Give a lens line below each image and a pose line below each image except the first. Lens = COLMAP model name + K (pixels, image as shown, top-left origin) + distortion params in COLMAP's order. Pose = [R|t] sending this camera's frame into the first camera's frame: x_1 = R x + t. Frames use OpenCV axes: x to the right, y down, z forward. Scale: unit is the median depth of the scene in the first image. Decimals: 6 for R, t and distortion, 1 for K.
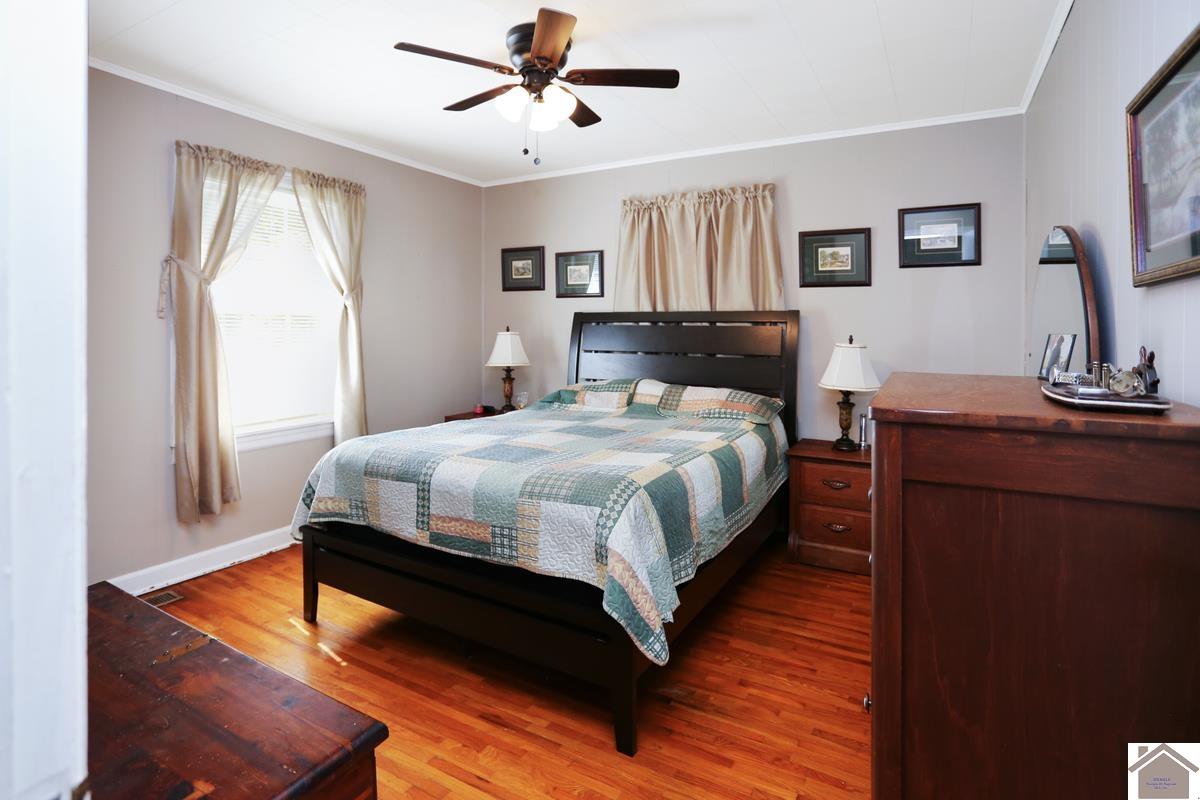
lens RADIAL K [[603.5, 0, 597.8], [0, 603.5, 322.0], [0, 0, 1]] dist [-0.035257, 0.000637]
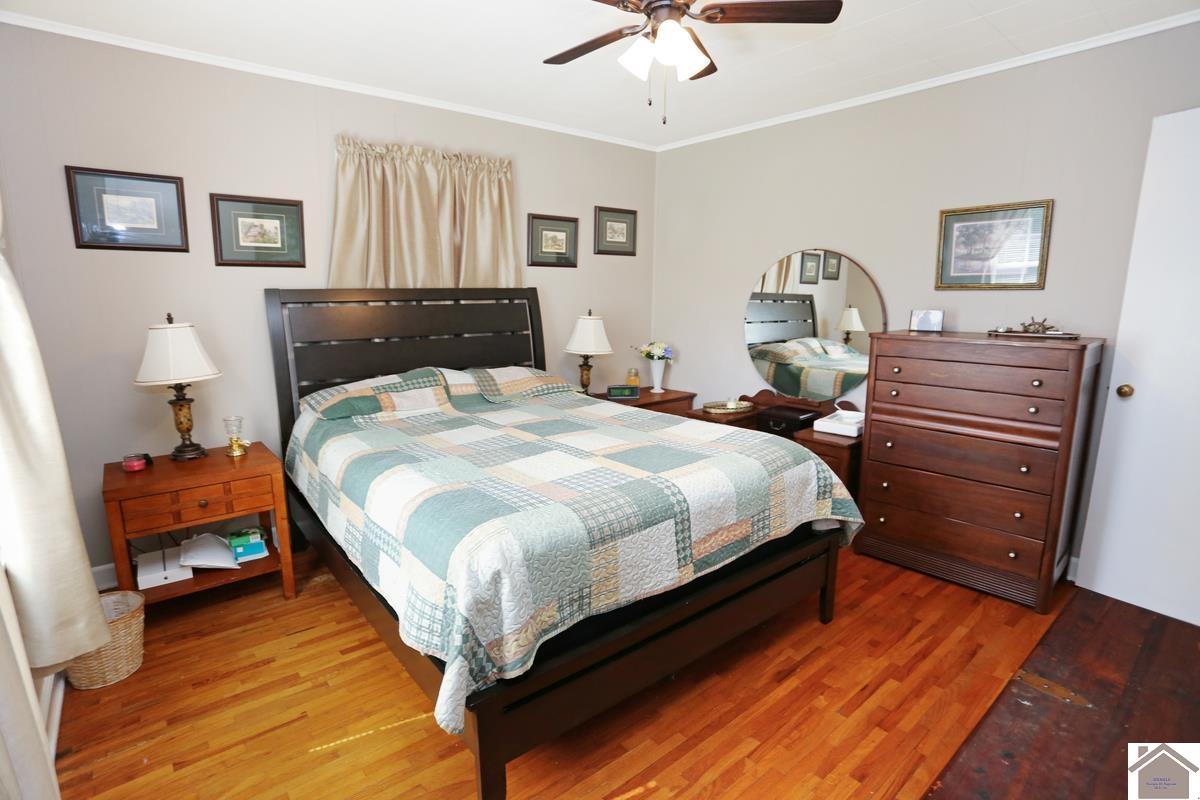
lens RADIAL K [[588.2, 0, 595.3], [0, 588.2, 384.6], [0, 0, 1]] dist [-0.035095, 0.000439]
pose [[0.359663, -0.152959, 0.920460, -0.954064], [-0.000360, 0.986449, 0.164066, -0.031350], [-0.933082, -0.059340, 0.354734, 0.767744]]
